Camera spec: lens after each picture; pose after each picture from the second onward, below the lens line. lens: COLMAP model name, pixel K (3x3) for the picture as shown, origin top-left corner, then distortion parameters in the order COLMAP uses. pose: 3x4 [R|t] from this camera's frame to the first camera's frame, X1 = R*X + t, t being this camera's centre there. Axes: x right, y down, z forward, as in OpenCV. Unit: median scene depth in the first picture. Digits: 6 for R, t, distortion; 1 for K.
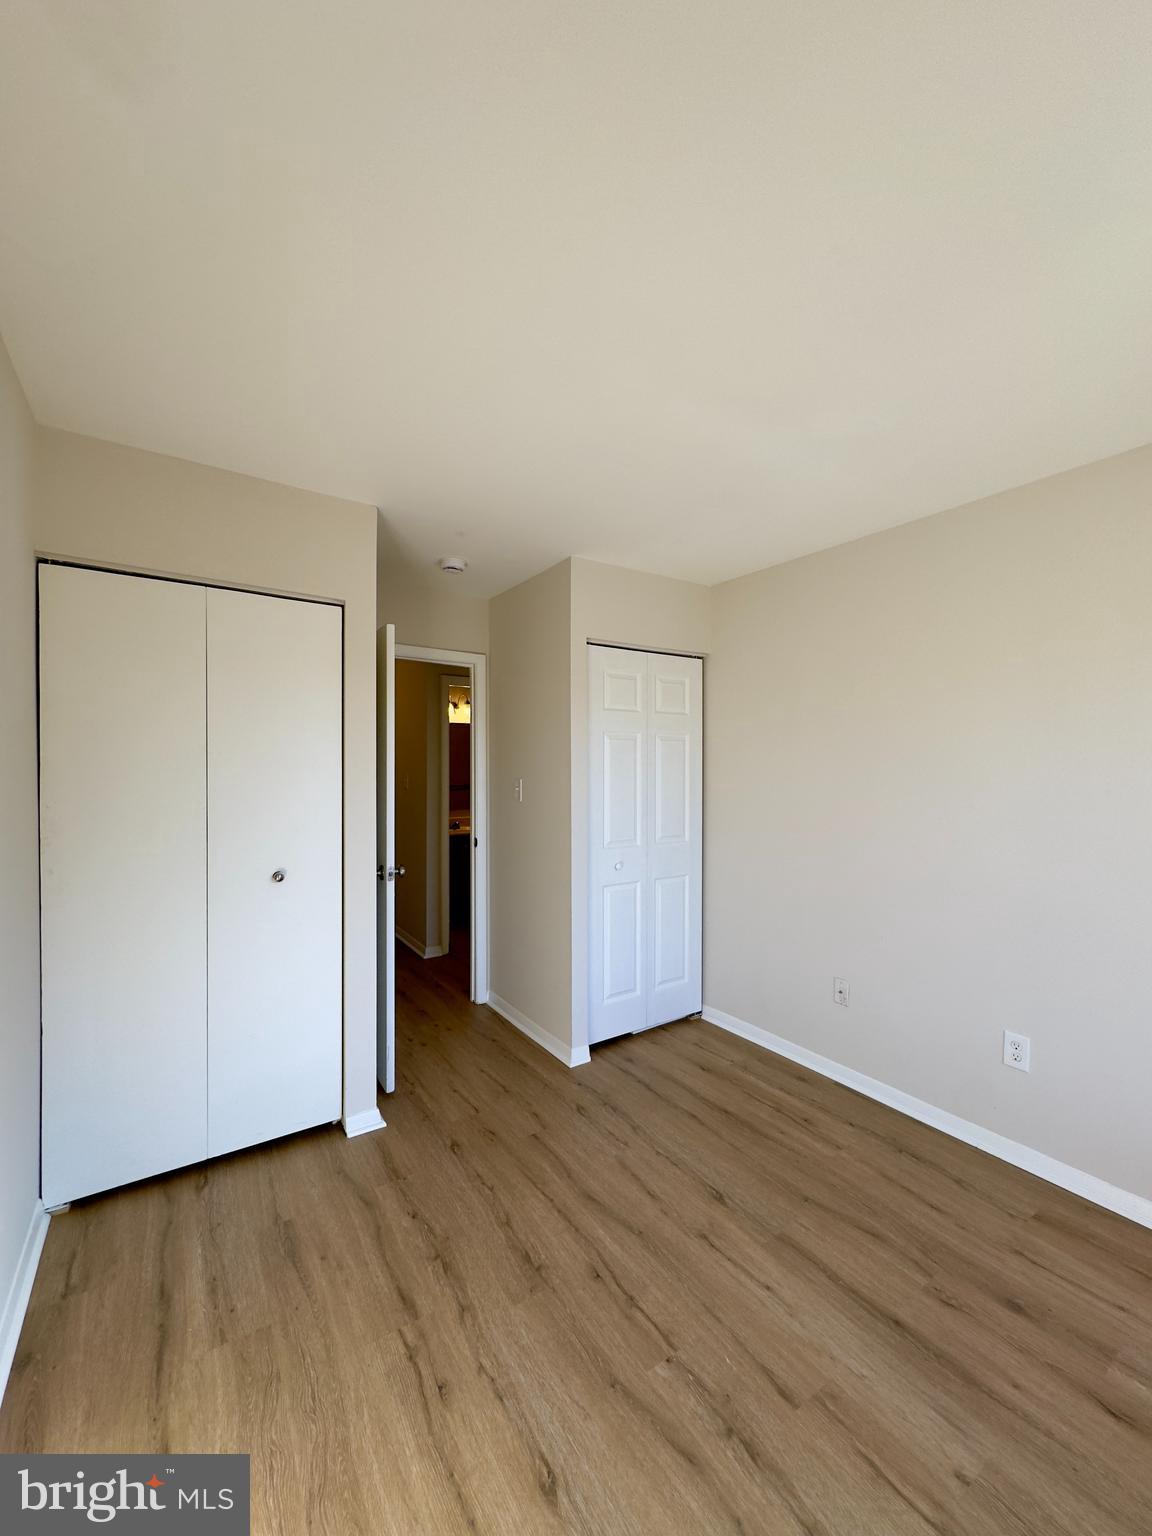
lens RADIAL K [[614.7, 0, 585.4], [0, 614.7, 767.8], [0, 0, 1]] dist [0.002275, -0.000711]
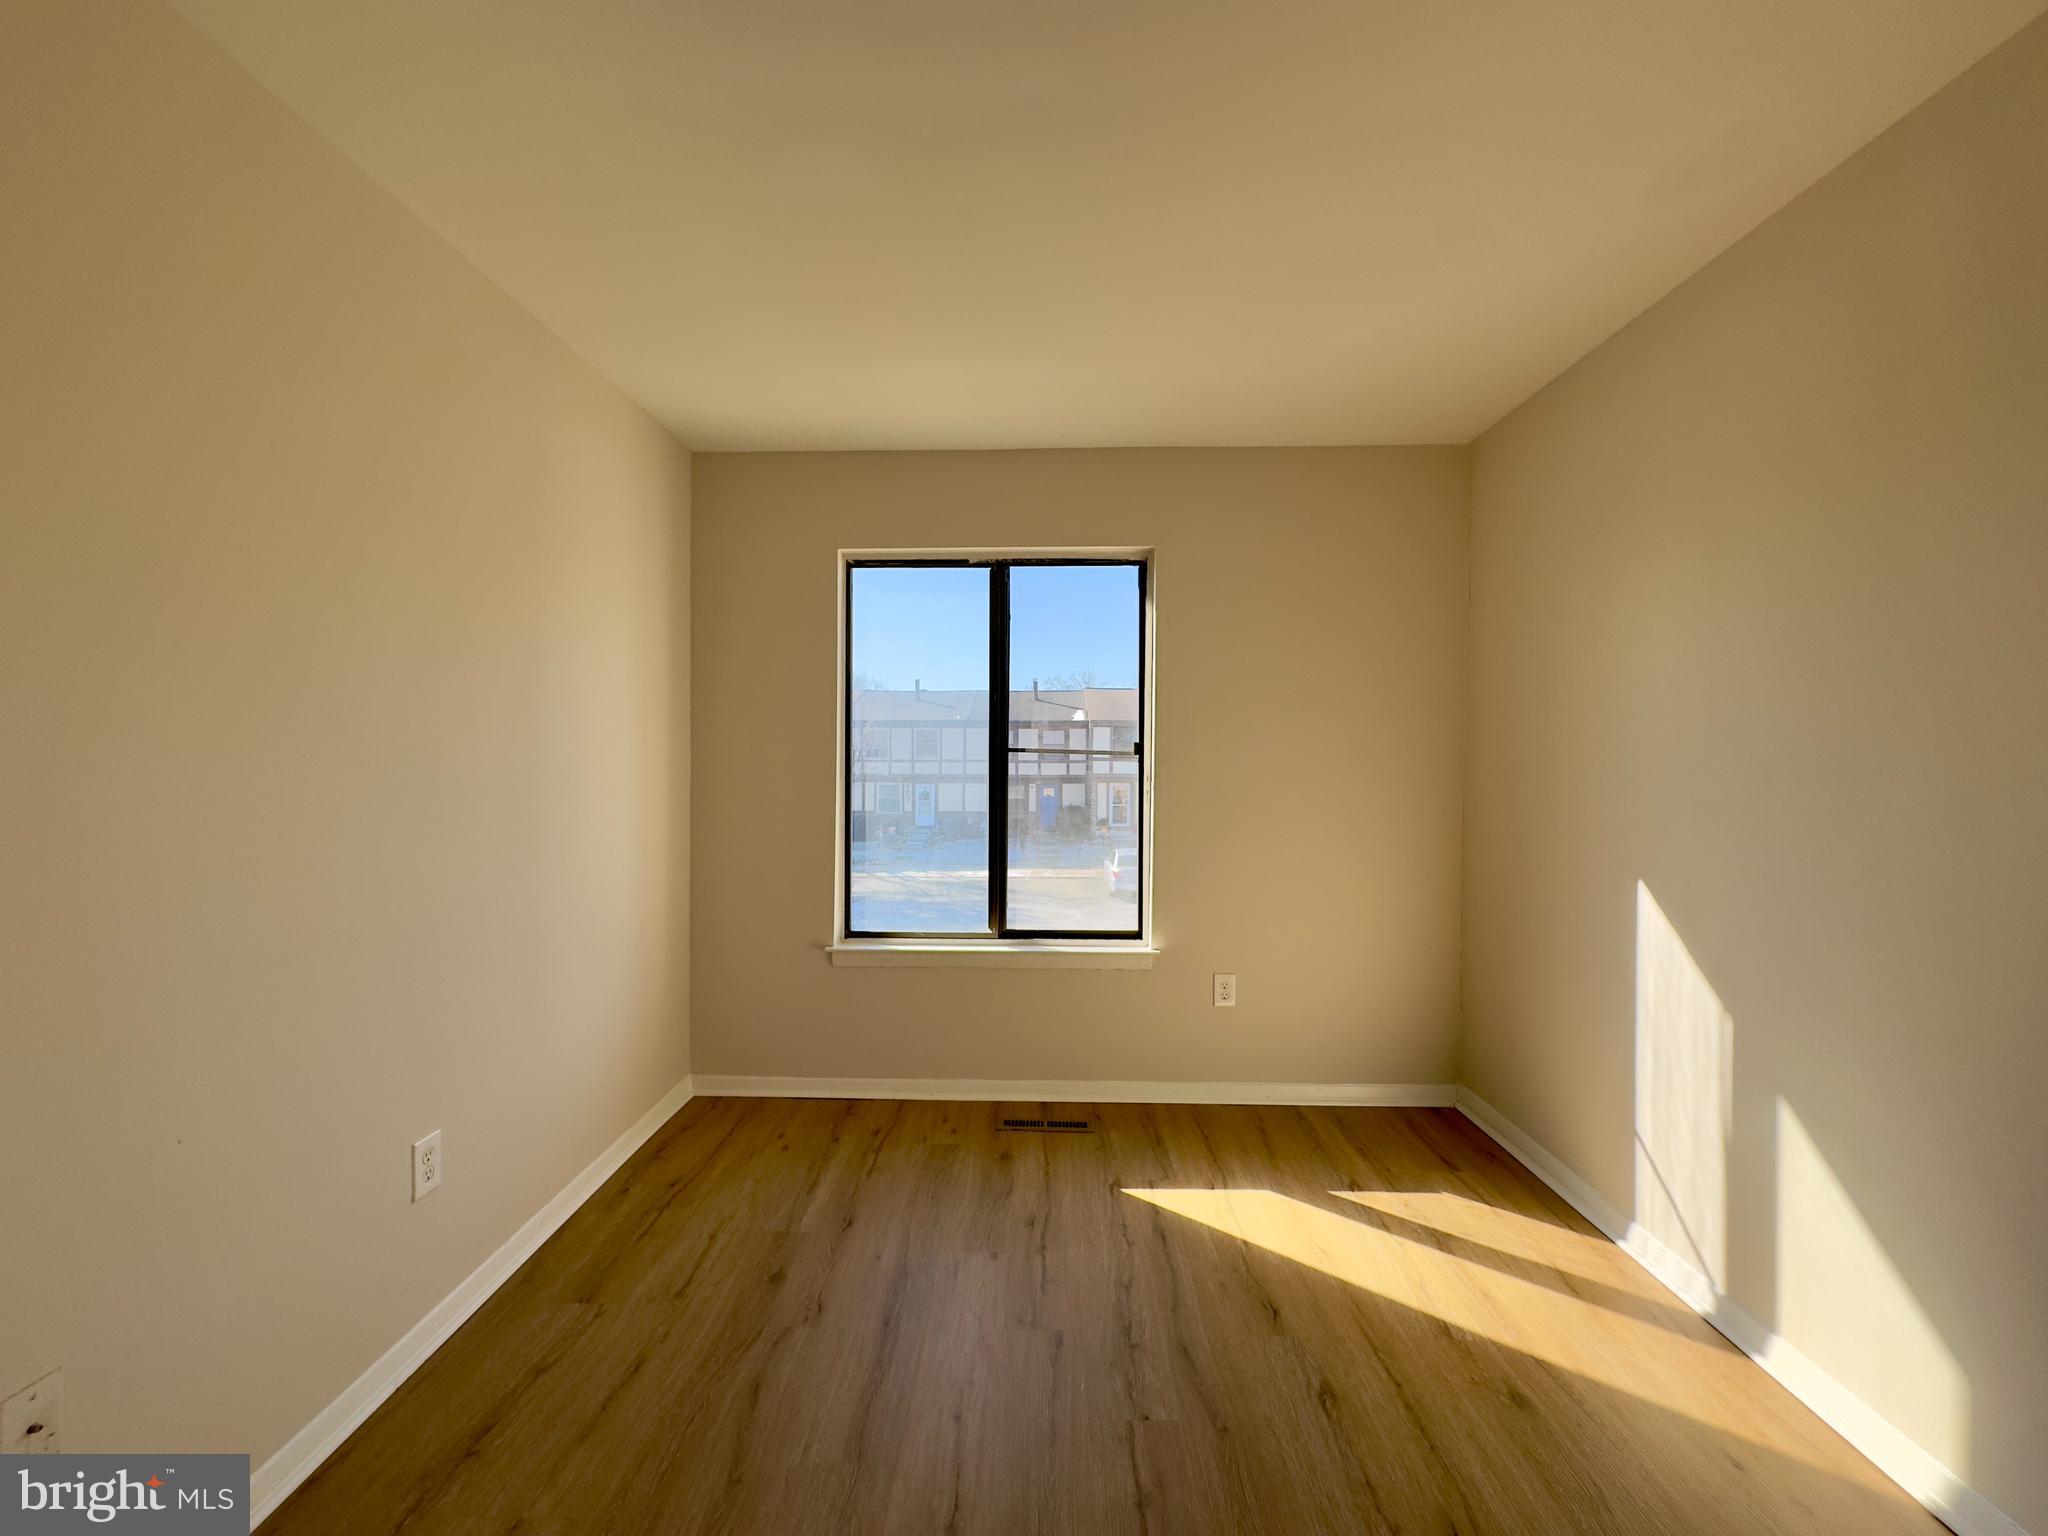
lens RADIAL K [[819.6, 0, 1020.3], [0, 819.6, 761.6], [0, 0, 1]] dist [0.002275, -0.000711]
pose [[-0.809452, -0.013884, 0.587021, -0.323375], [-0.002957, 0.999804, 0.019570, 0.066173], [-0.587178, 0.014105, -0.809335, 1.783304]]
